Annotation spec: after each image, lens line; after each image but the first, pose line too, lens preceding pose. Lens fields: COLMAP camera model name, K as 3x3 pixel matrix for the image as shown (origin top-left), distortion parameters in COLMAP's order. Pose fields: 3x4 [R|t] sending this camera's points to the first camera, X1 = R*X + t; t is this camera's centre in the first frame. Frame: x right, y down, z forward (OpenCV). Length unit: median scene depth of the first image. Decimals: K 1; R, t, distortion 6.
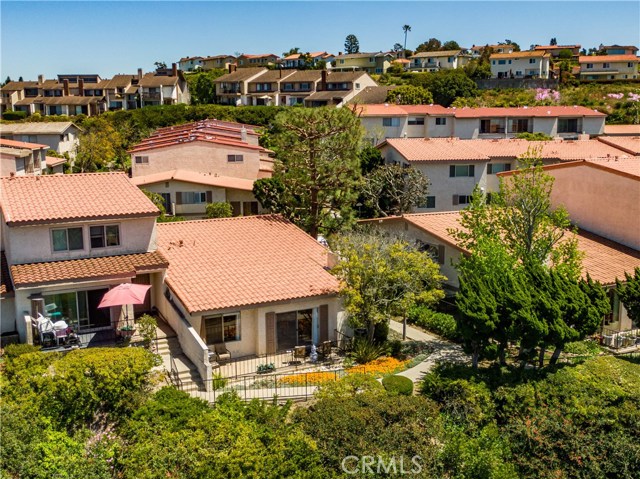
lens RADIAL K [[748.2, 0, 320.5], [0, 748.2, 241.9], [0, 0, 1]] dist [0.018088, 0.000000]
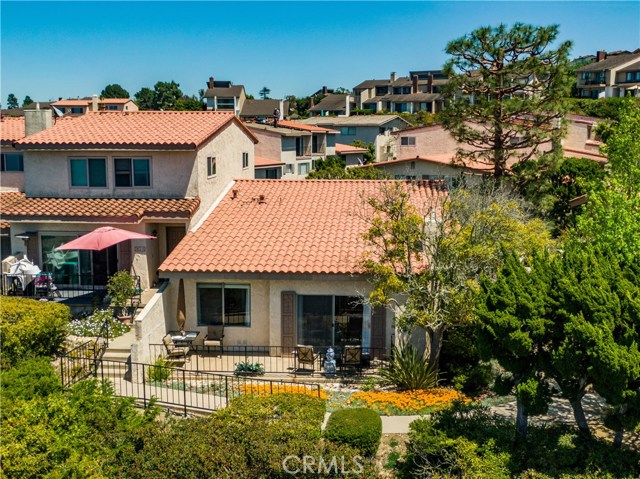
lens RADIAL K [[788.4, 0, 320.2], [0, 788.4, 236.5], [0, 0, 1]] dist [0.030756, 0.000000]
pose [[0.853580, 0.076333, -0.515339, 0.102883], [-0.100744, 0.994721, -0.019528, 0.018242], [0.511128, 0.068586, 0.856764, 0.131214]]
